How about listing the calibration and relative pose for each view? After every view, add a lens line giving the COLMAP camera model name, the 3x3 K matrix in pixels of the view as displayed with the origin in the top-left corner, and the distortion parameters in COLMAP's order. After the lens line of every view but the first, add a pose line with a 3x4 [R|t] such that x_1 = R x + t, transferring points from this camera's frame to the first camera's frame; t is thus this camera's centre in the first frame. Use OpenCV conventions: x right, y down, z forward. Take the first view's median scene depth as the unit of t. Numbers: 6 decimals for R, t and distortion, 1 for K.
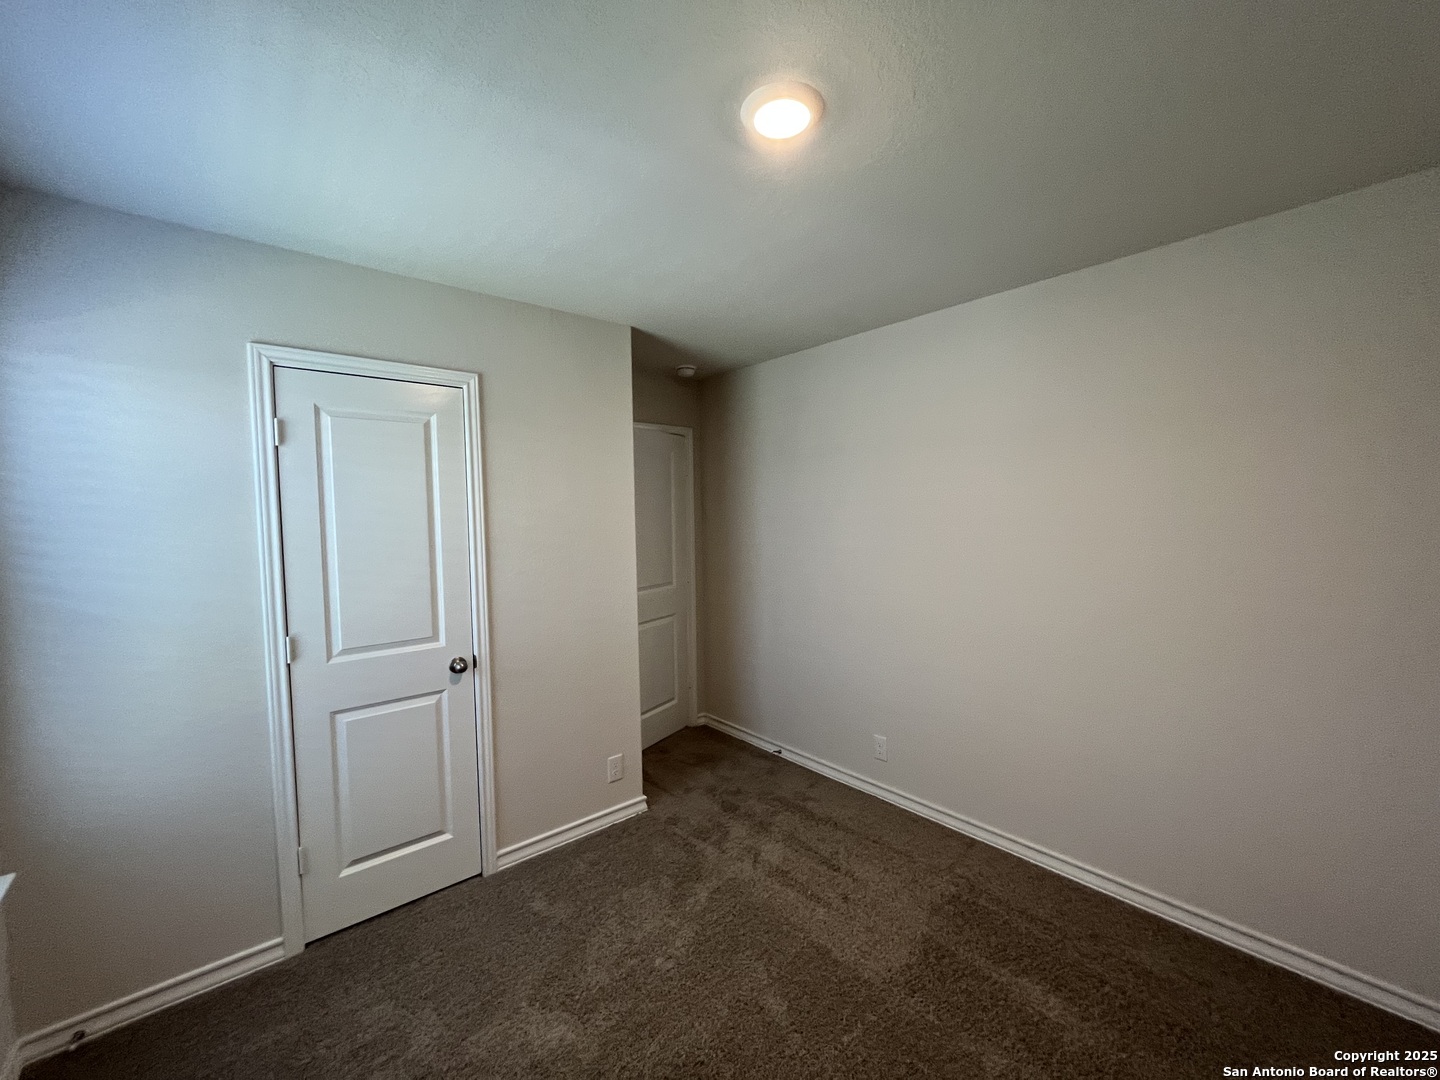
lens RADIAL K [[583.4, 0, 719.4], [0, 583.4, 544.8], [0, 0, 1]] dist [0.001524, -0.000054]
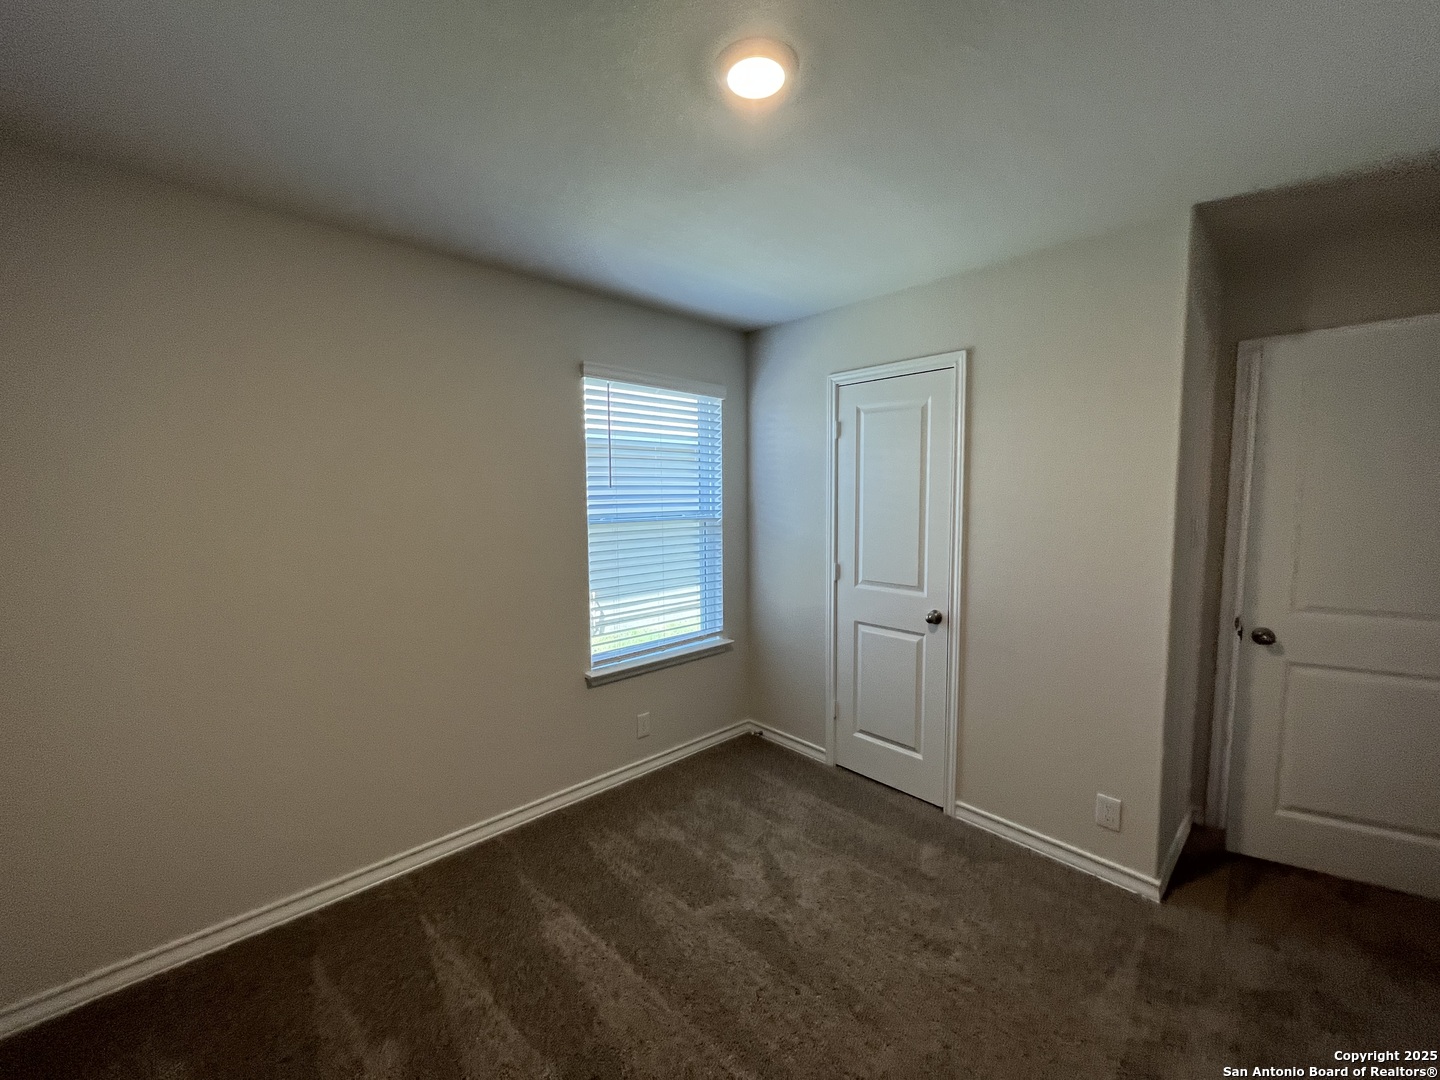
lens RADIAL K [[583.4, 0, 719.4], [0, 583.4, 544.8], [0, 0, 1]] dist [0.001524, -0.000054]
pose [[0.032069, 0.105579, -0.993894, 0.657538], [-0.050692, 0.993297, 0.103880, -0.030119], [0.998199, 0.047051, 0.037206, 0.535525]]
